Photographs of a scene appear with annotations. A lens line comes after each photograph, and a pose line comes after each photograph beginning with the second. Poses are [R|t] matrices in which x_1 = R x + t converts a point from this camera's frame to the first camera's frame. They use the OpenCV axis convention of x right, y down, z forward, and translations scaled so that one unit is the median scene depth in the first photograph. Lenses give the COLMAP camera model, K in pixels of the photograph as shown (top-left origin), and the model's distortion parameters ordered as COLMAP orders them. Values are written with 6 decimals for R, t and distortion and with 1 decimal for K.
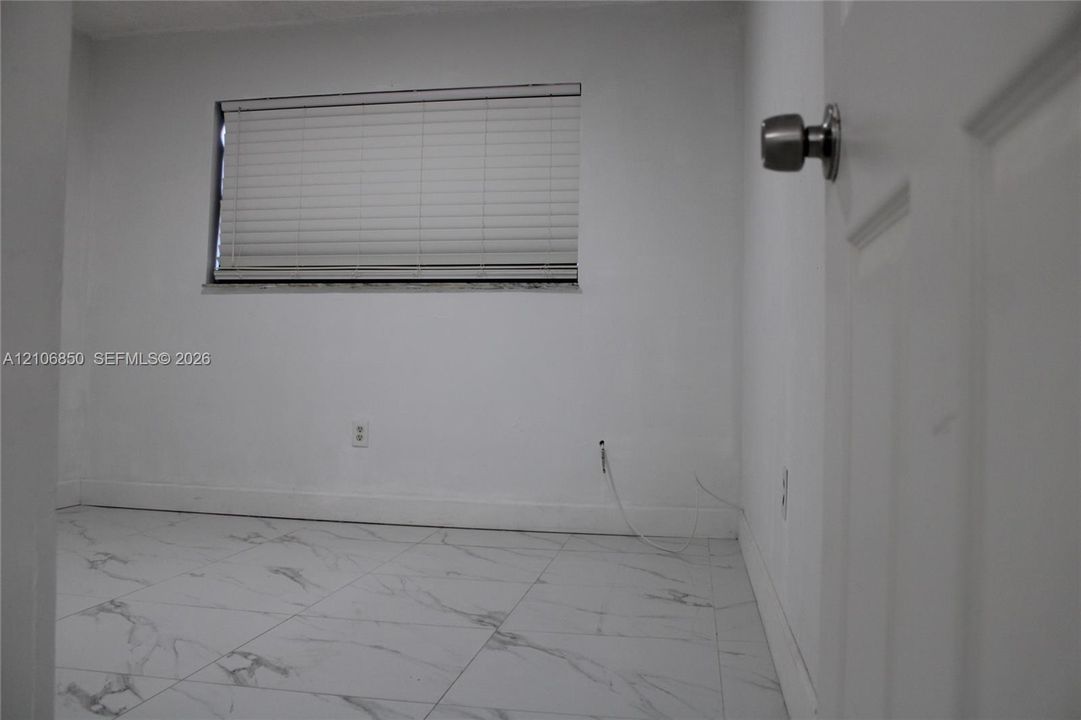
lens RADIAL K [[948.4, 0, 544.5], [0, 948.4, 352.1], [0, 0, 1]] dist [-0.159185, 0.157096]
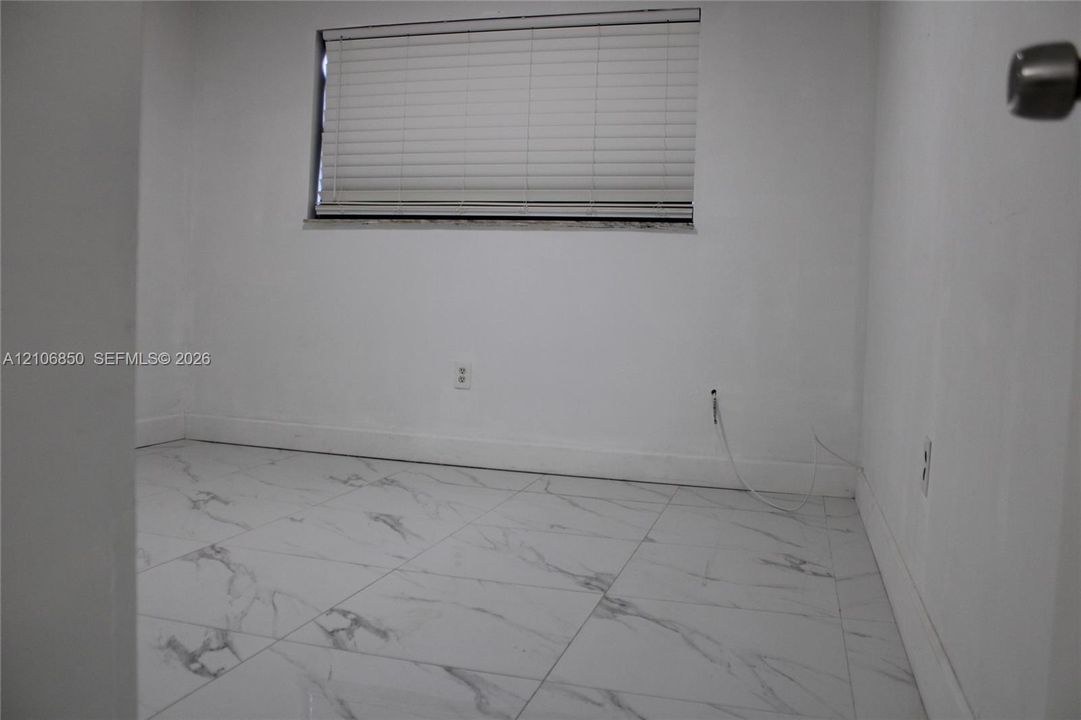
lens RADIAL K [[954.3, 0, 540.5], [0, 954.3, 360.0], [0, 0, 1]] dist [-0.165108, 0.157191]
pose [[0.993938, 0.025585, -0.106925, -0.013532], [-0.017091, 0.996679, 0.079617, -0.011068], [0.108607, -0.077307, 0.991074, 0.043123]]
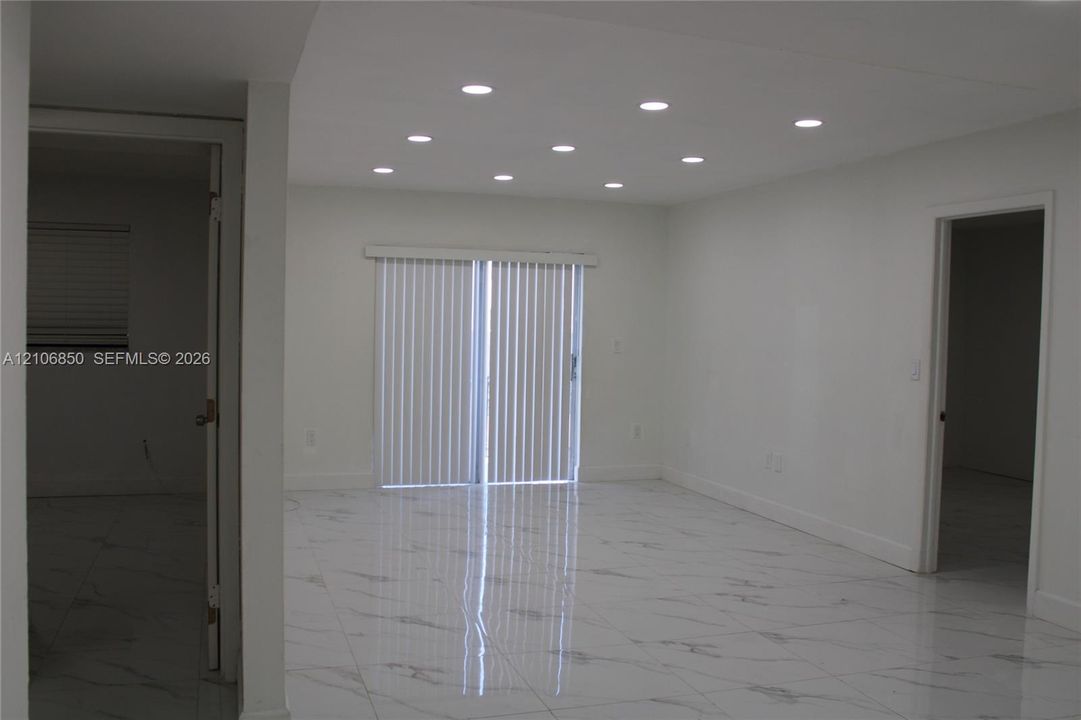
lens RADIAL K [[846.6, 0, 540.5], [0, 846.6, 360.0], [0, 0, 1]] dist [-0.130986, -0.000036]
pose [[0.861784, -0.015710, 0.507032, -0.083949], [-0.009119, 0.998879, 0.046450, -0.147518], [-0.507193, -0.044654, 0.860675, -0.739267]]
